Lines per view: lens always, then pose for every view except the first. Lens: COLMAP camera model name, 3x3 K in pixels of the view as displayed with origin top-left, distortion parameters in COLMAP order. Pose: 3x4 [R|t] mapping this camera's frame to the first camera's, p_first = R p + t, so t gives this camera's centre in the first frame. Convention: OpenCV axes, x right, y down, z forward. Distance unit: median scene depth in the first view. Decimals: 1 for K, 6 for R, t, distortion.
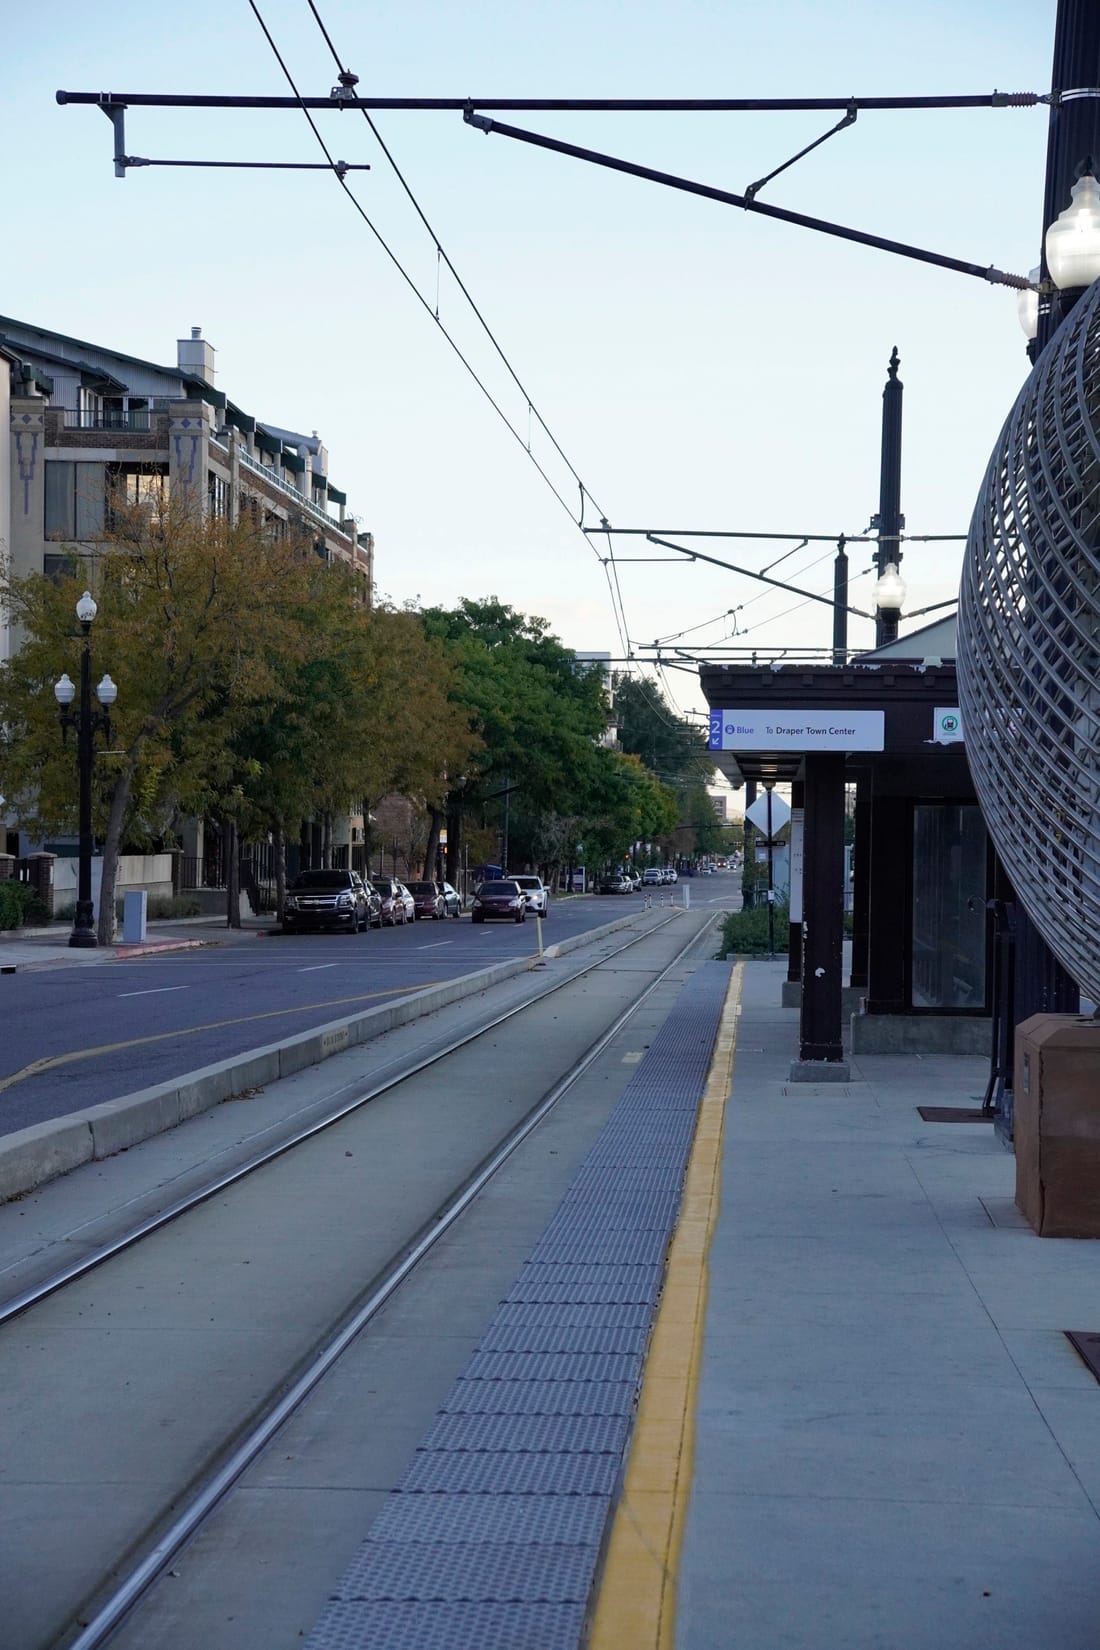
lens RADIAL K [[3905.7, 0, 550.0], [0, 3905.7, 825.0], [0, 0, 1]] dist [0.753913, -0.054412]
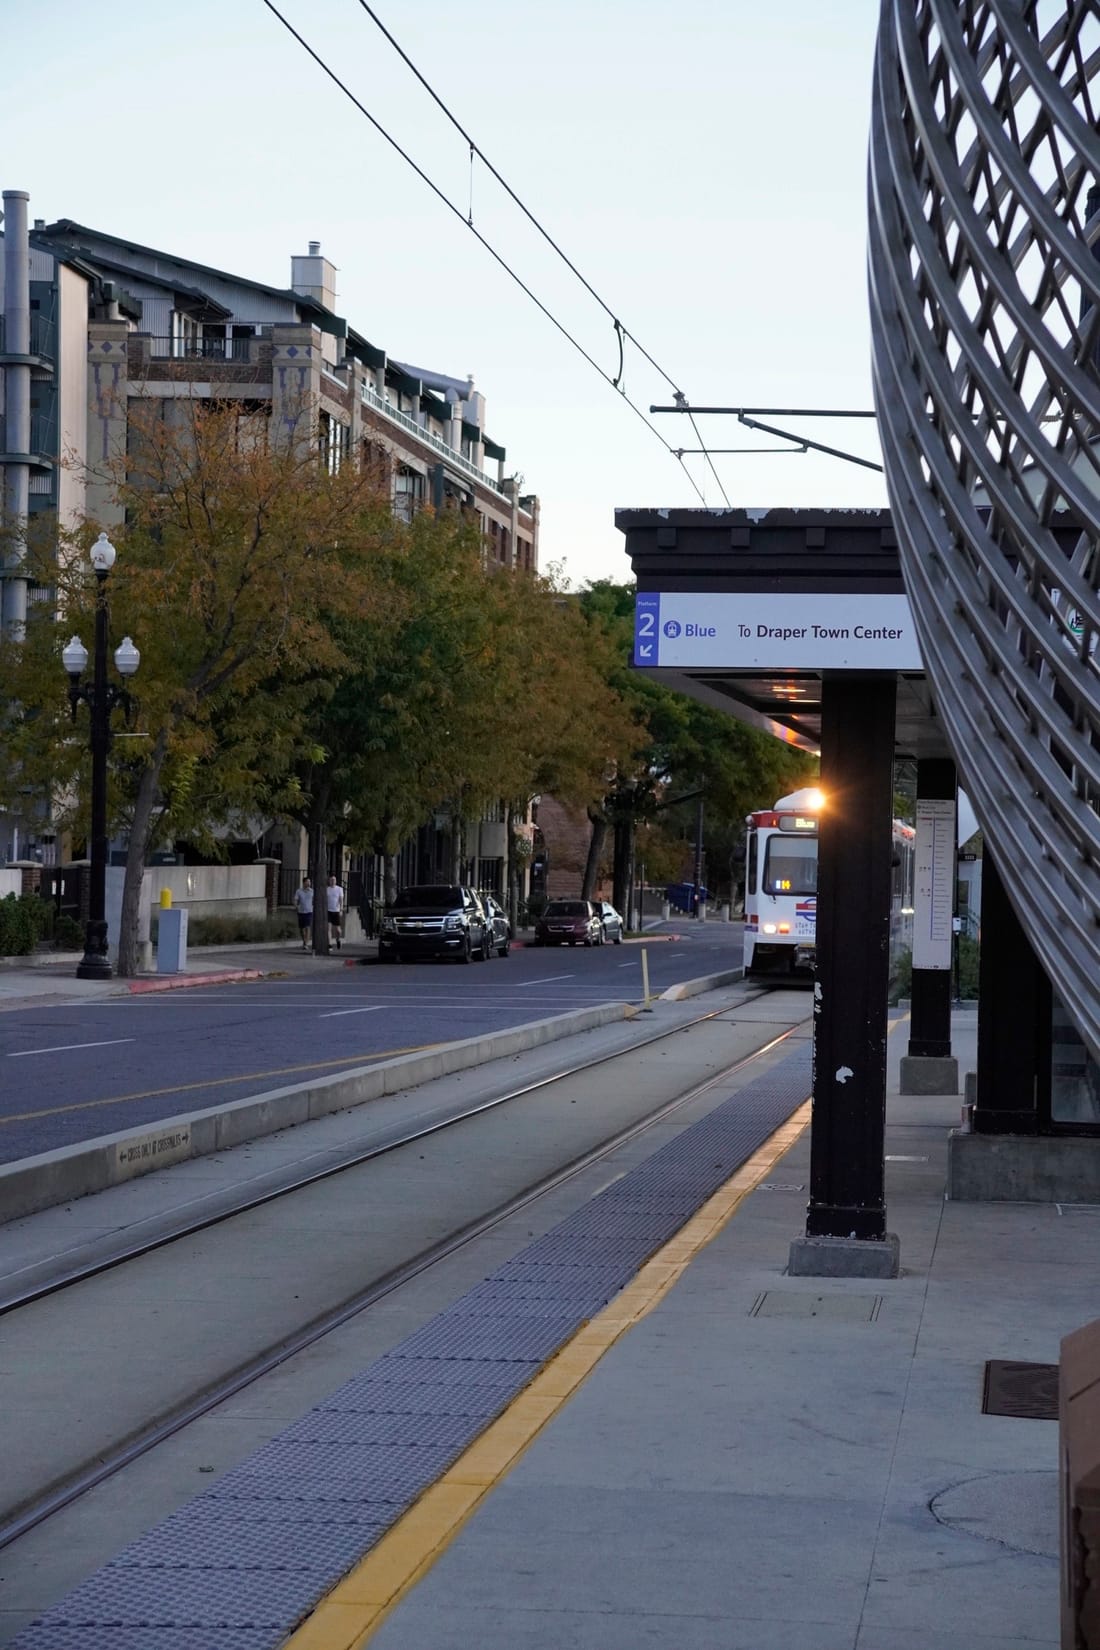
lens RADIAL K [[3905.7, 0, 550.0], [0, 3905.7, 825.0], [0, 0, 1]] dist [0.753913, -0.054412]
pose [[0.997203, 0.009838, -0.074086, 0.025639], [-0.010198, 0.999938, -0.004481, 0.002015], [0.074037, 0.005224, 0.997242, 0.167539]]
